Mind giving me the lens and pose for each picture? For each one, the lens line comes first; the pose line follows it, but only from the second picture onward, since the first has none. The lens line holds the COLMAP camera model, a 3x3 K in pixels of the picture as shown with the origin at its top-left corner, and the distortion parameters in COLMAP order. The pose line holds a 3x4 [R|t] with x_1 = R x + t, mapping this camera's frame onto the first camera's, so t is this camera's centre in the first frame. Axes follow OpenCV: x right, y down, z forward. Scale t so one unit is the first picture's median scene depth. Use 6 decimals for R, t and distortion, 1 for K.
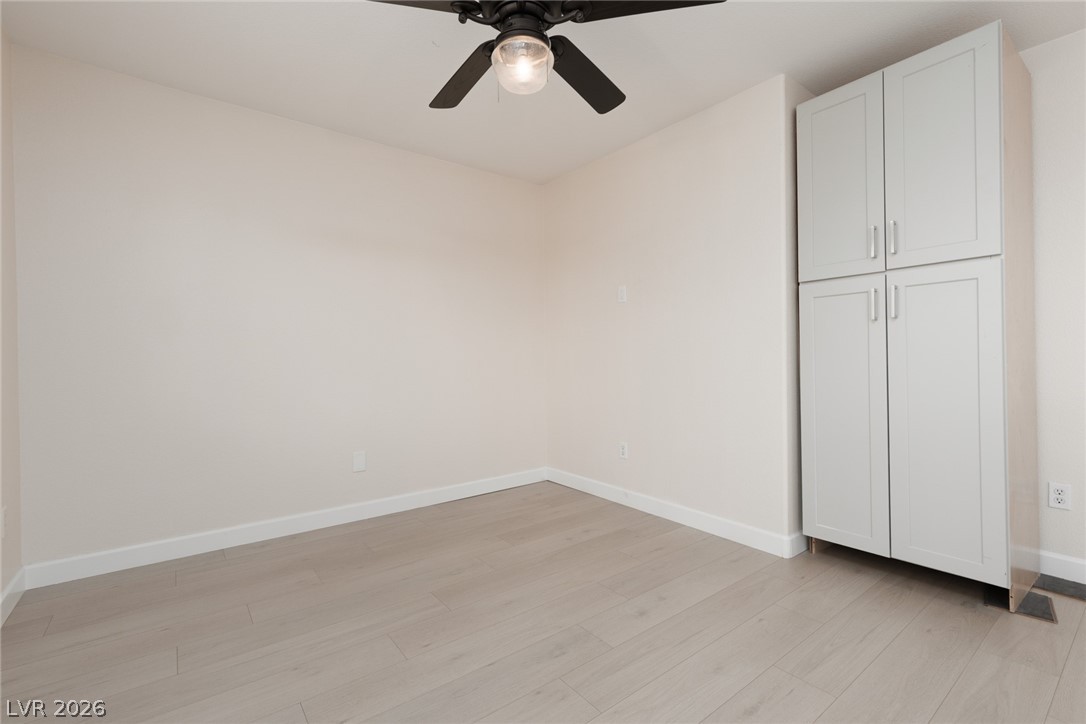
lens RADIAL K [[486.5, 0, 544.7], [0, 486.5, 359.2], [0, 0, 1]] dist [0.006721, -0.000506]
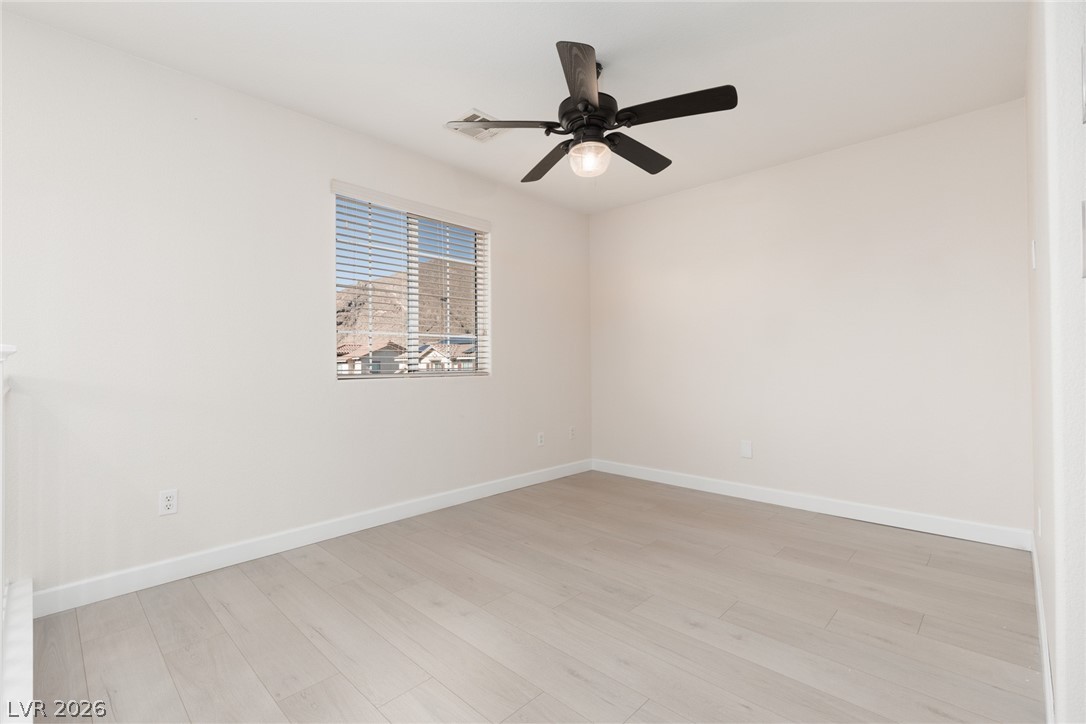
lens RADIAL K [[486.5, 0, 544.7], [0, 486.5, 359.2], [0, 0, 1]] dist [0.006721, -0.000506]
pose [[0.149879, 0.001021, -0.988704, 1.050035], [-0.002958, 0.999995, 0.000584, -0.005064], [0.988700, 0.002837, 0.149881, 0.526216]]
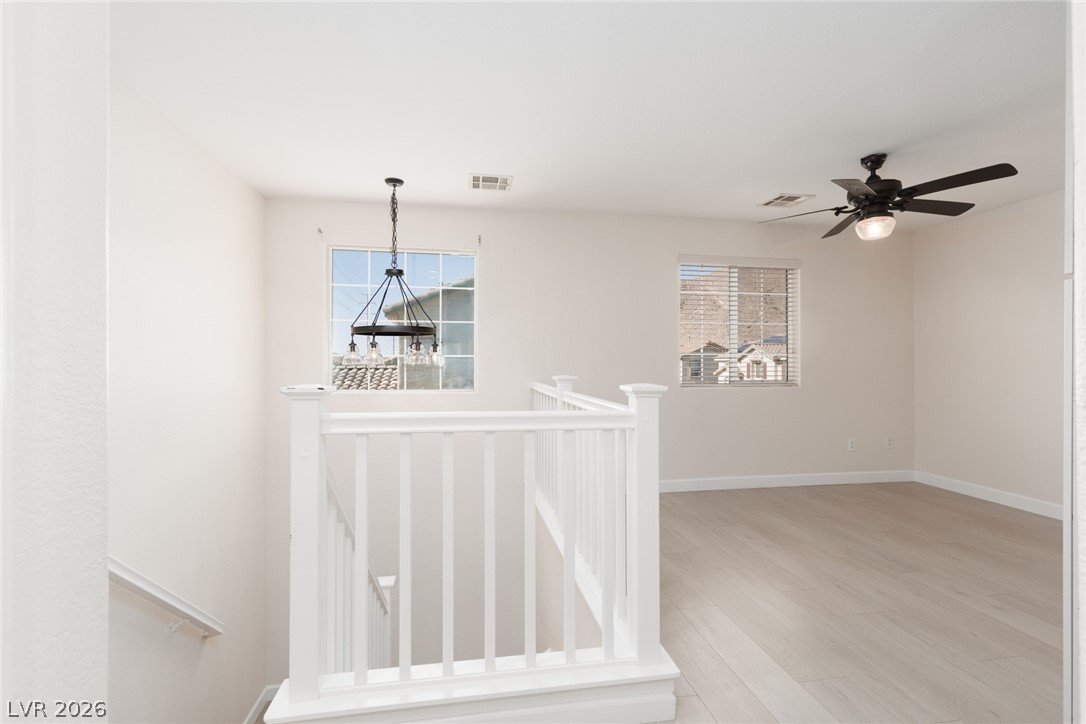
lens RADIAL K [[486.5, 0, 544.7], [0, 486.5, 359.2], [0, 0, 1]] dist [0.006721, -0.000506]
pose [[-0.464057, 0.004292, -0.885795, 1.706896], [-0.004092, 0.999967, 0.006989, -0.077977], [0.885796, 0.006868, -0.464024, 0.599500]]
